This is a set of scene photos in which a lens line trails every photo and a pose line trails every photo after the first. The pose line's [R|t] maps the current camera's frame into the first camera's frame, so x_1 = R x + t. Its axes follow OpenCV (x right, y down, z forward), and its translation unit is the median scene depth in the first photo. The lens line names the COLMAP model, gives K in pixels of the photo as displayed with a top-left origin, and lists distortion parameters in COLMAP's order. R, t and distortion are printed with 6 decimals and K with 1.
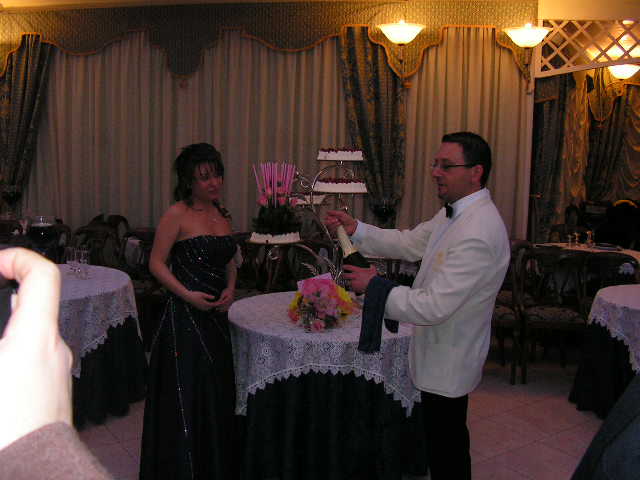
lens RADIAL K [[677.2, 0, 315.7], [0, 677.2, 240.9], [0, 0, 1]] dist [-0.160489, 0.000000]
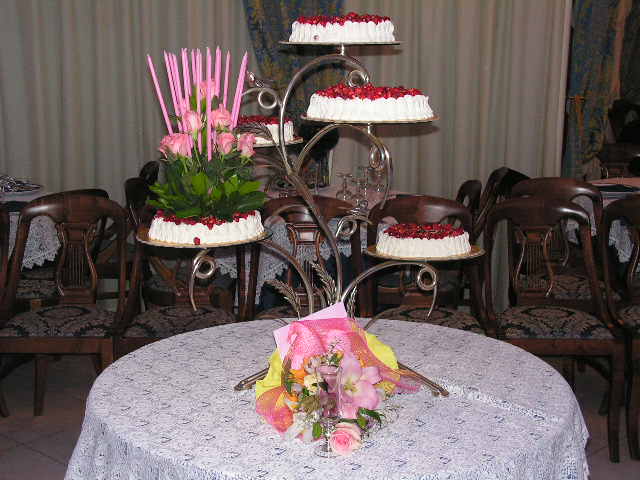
lens RADIAL K [[966.3, 0, 320.8], [0, 966.3, 239.8], [0, 0, 1]] dist [0.111012, 0.000000]
pose [[0.974908, -0.060803, 0.214142, -0.123492], [0.045022, 0.995950, 0.077820, -0.042645], [-0.218006, -0.066226, 0.973698, 0.385661]]
